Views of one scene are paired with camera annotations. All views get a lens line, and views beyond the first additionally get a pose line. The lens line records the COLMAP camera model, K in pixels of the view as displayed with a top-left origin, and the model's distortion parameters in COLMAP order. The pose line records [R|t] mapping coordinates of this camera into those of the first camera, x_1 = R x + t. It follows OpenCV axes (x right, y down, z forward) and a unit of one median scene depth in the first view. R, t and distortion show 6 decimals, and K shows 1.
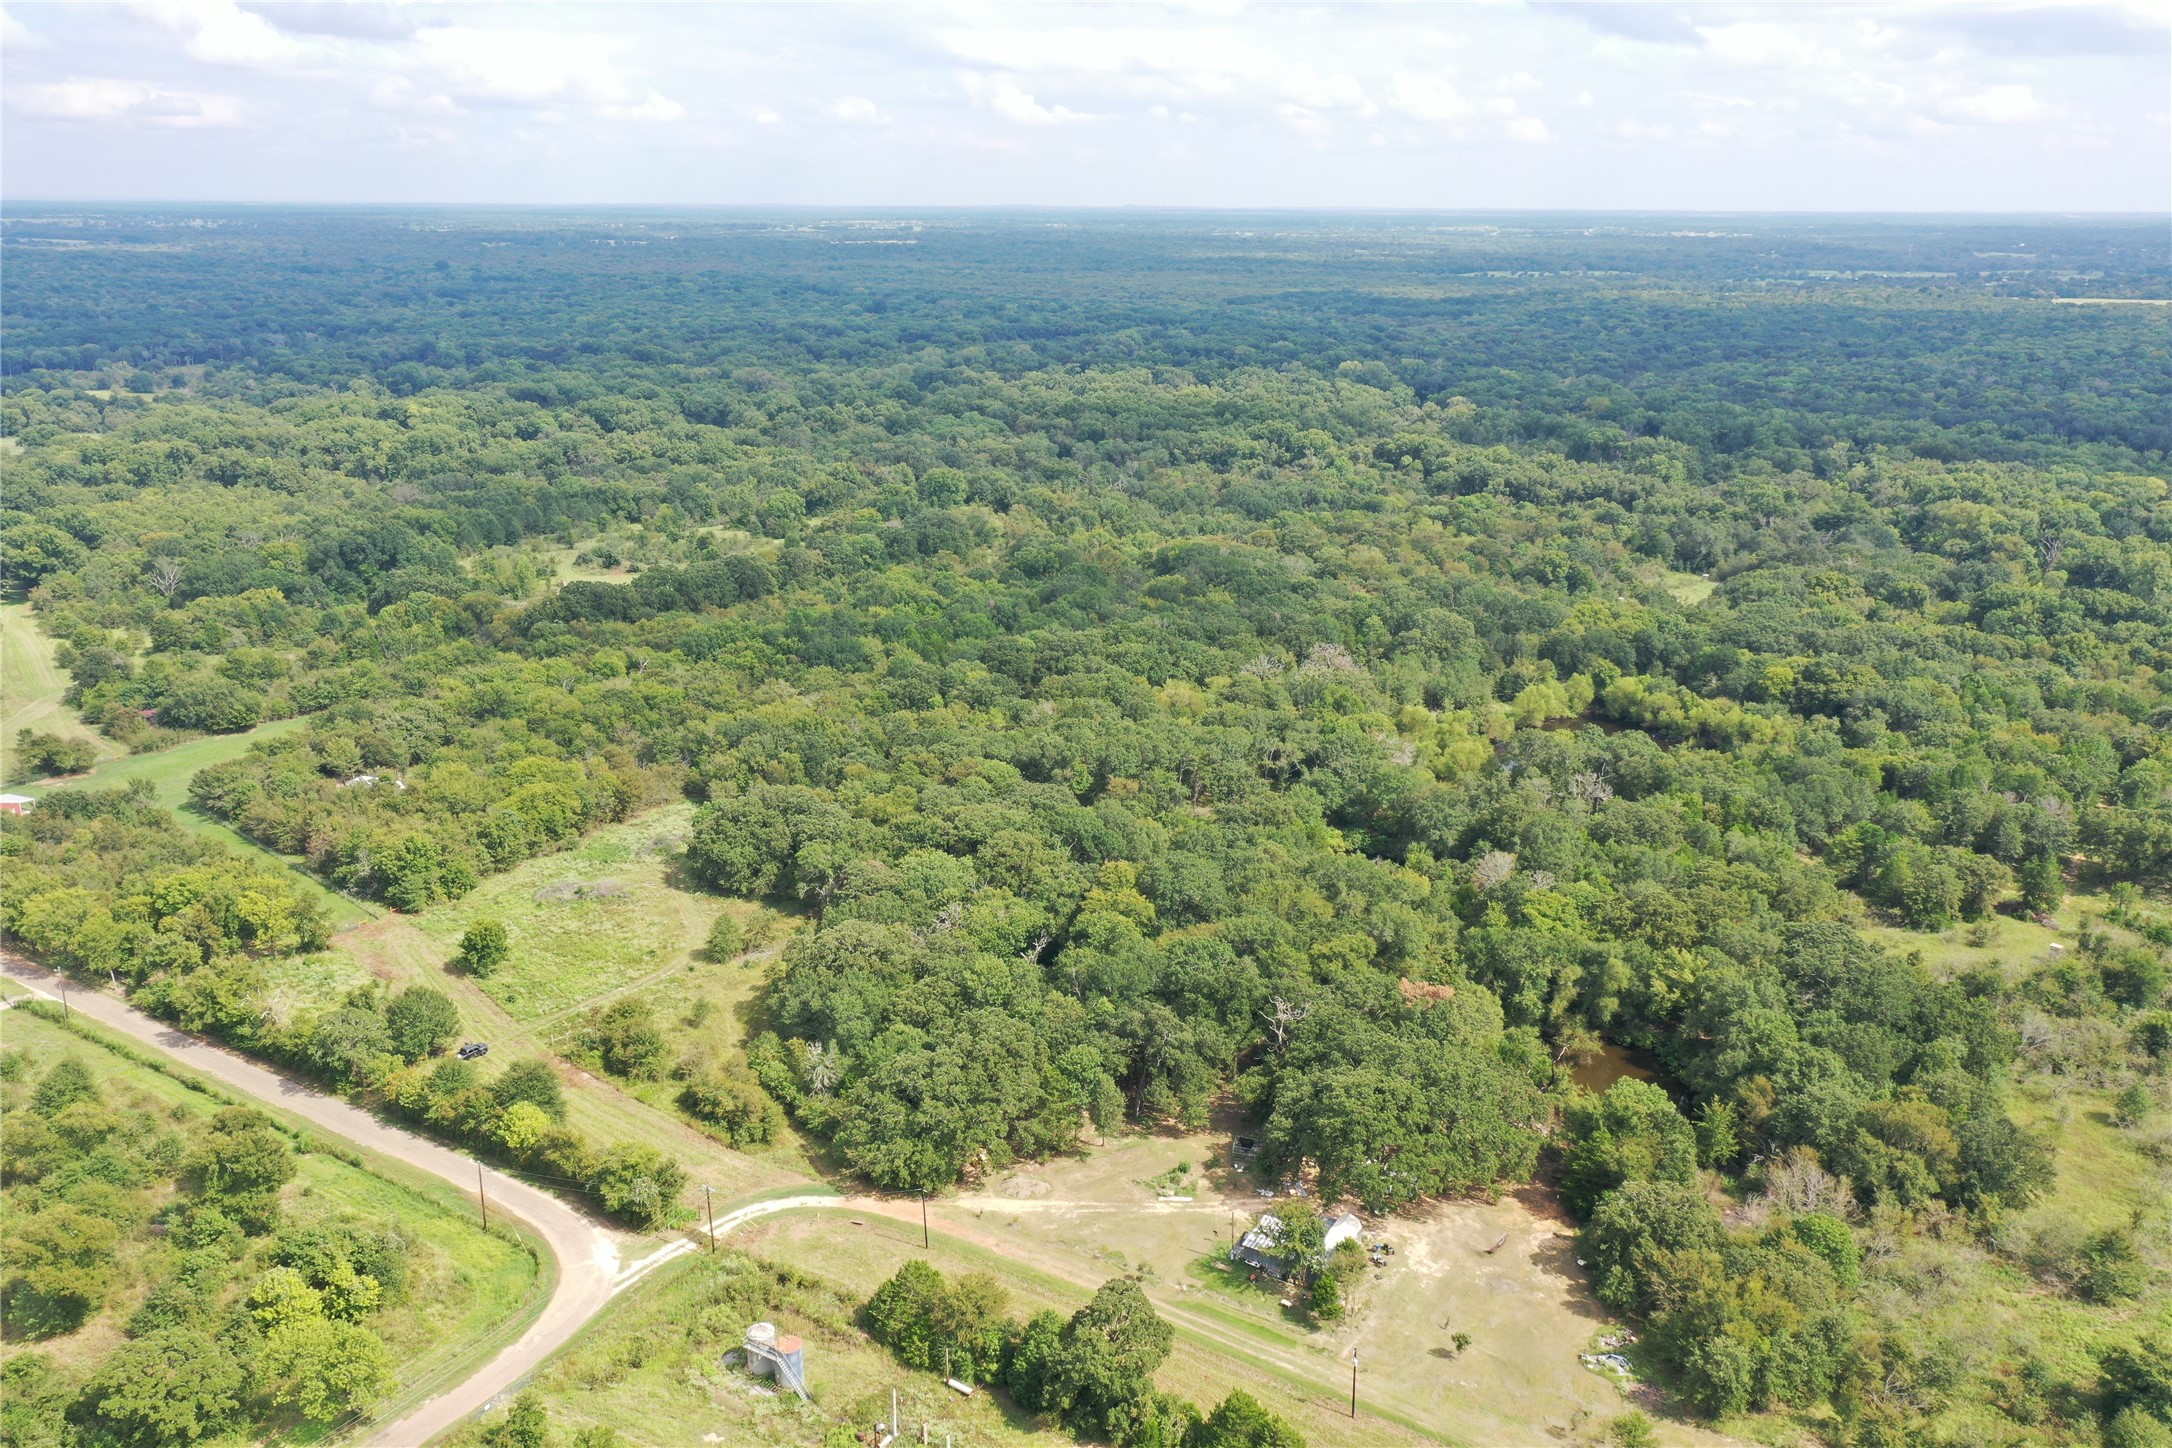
lens RADIAL K [[1705.3, 0, 1086.0], [0, 1705.3, 724.0], [0, 0, 1]] dist [0.019518, -0.000174]
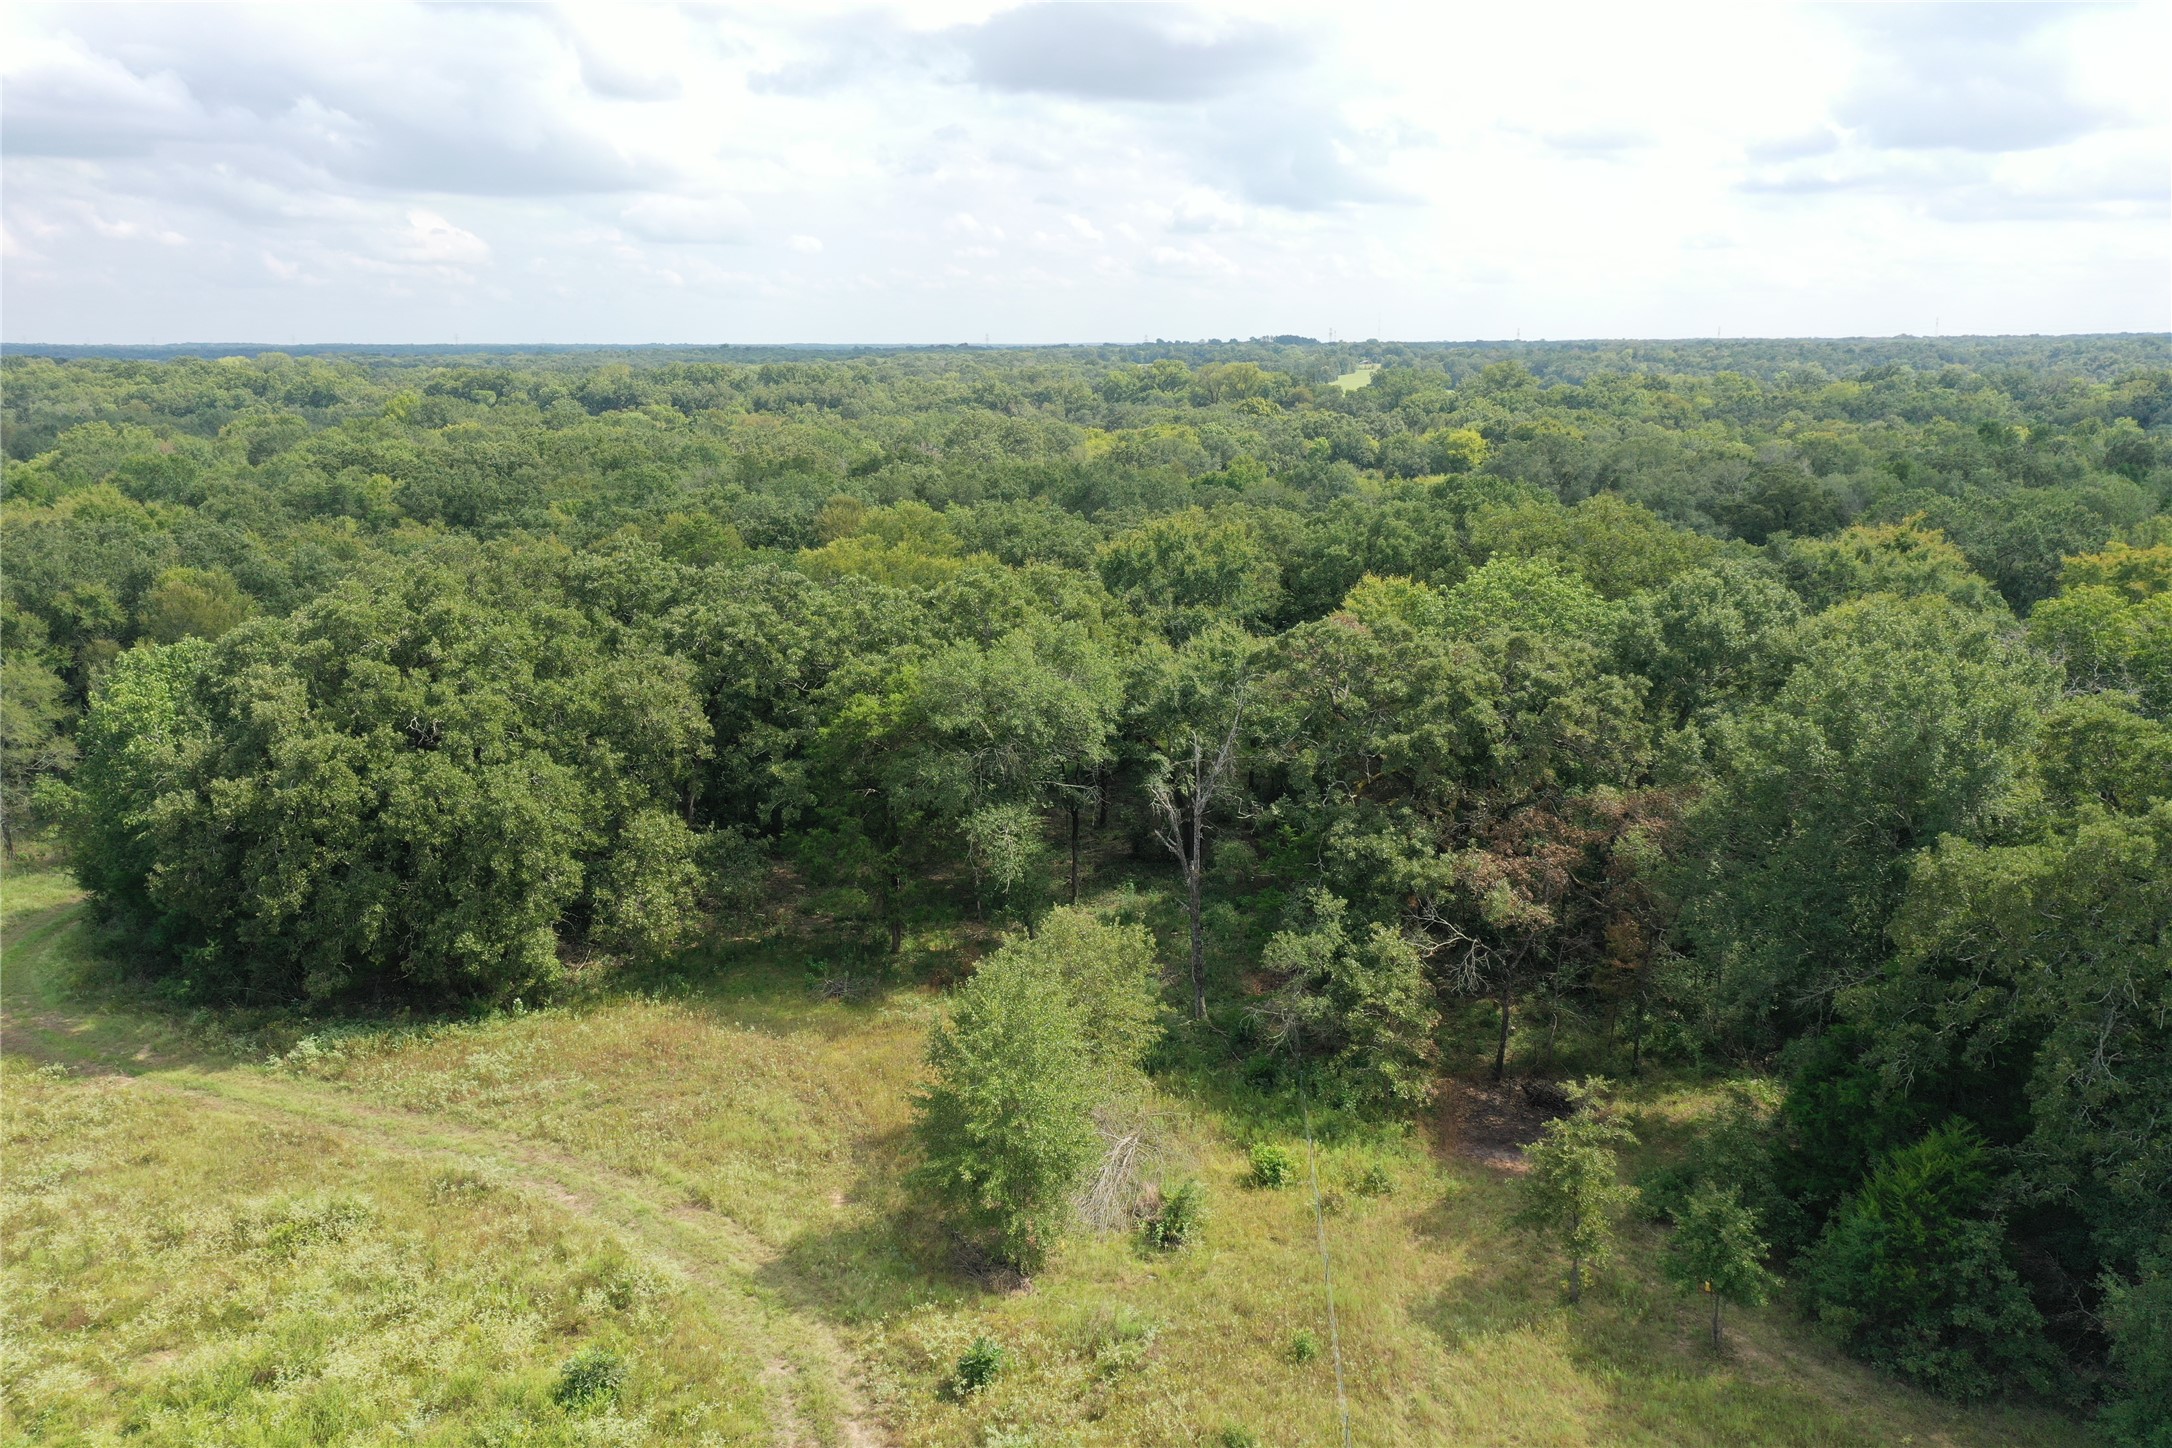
lens RADIAL K [[1690.1, 0, 1086.0], [0, 1690.1, 724.0], [0, 0, 1]] dist [-0.001971, -0.001798]
pose [[0.745506, -0.150209, 0.649352, -0.208882], [0.204471, 0.978837, -0.008322, 0.062184], [-0.634360, 0.138977, 0.760443, 0.590386]]
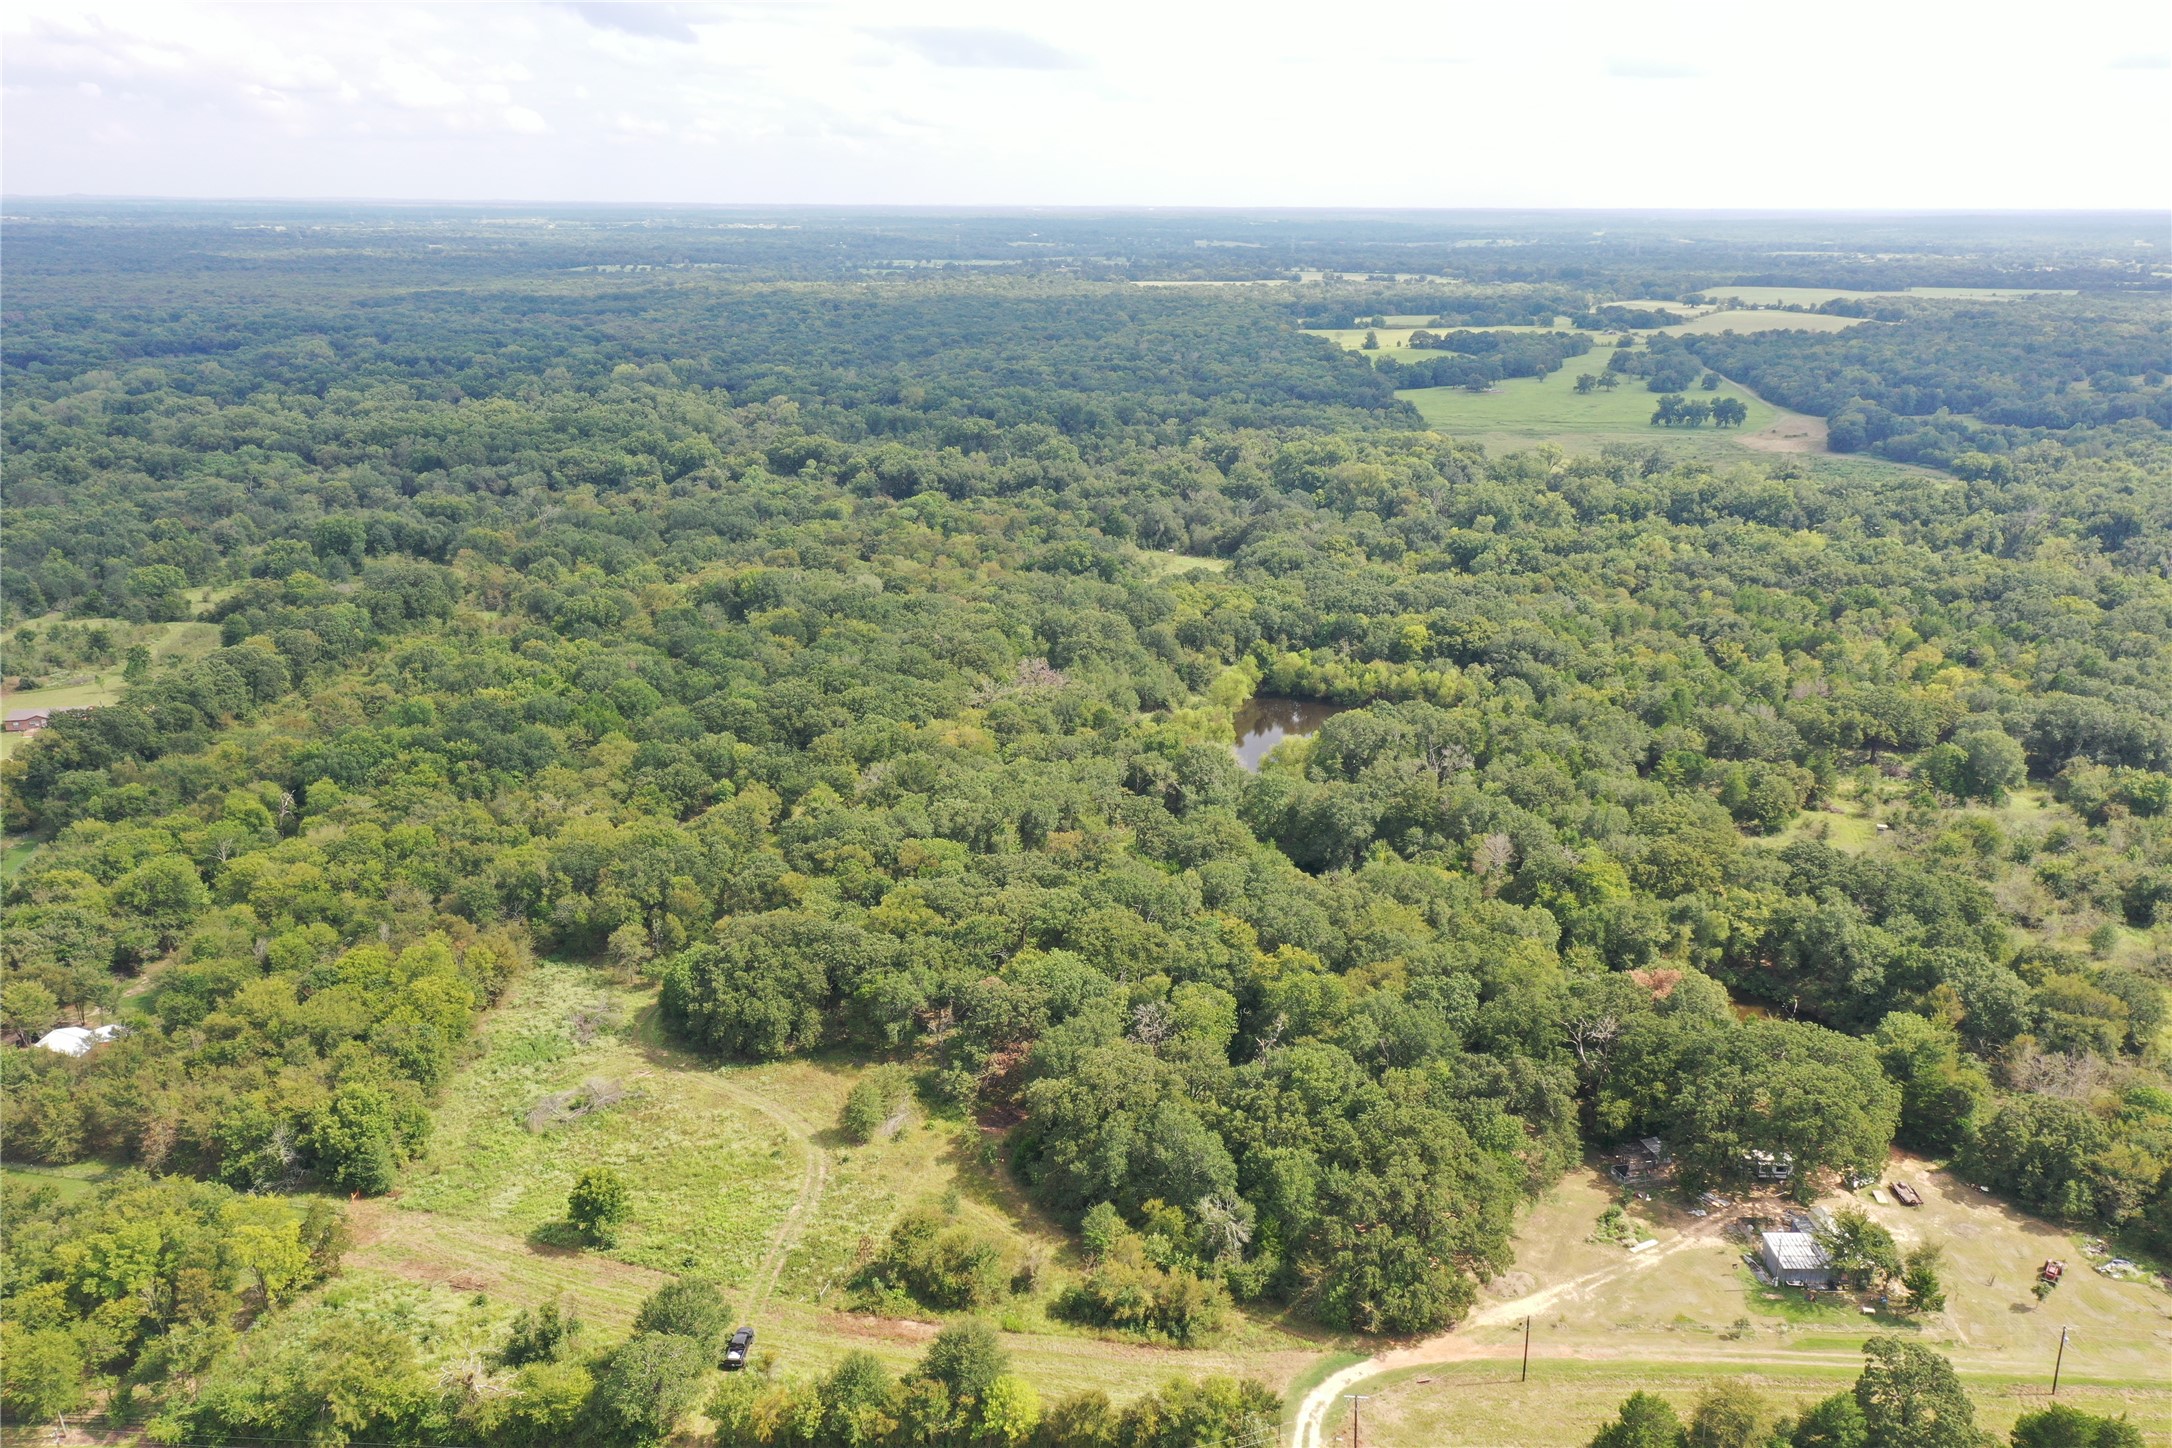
lens RADIAL K [[1705.3, 0, 1086.0], [0, 1705.3, 724.0], [0, 0, 1]] dist [0.019518, -0.000174]
pose [[0.859088, -0.151284, 0.488960, -0.333958], [0.149229, 0.987848, 0.043449, -0.052179], [-0.489591, 0.035641, 0.871224, 0.158007]]
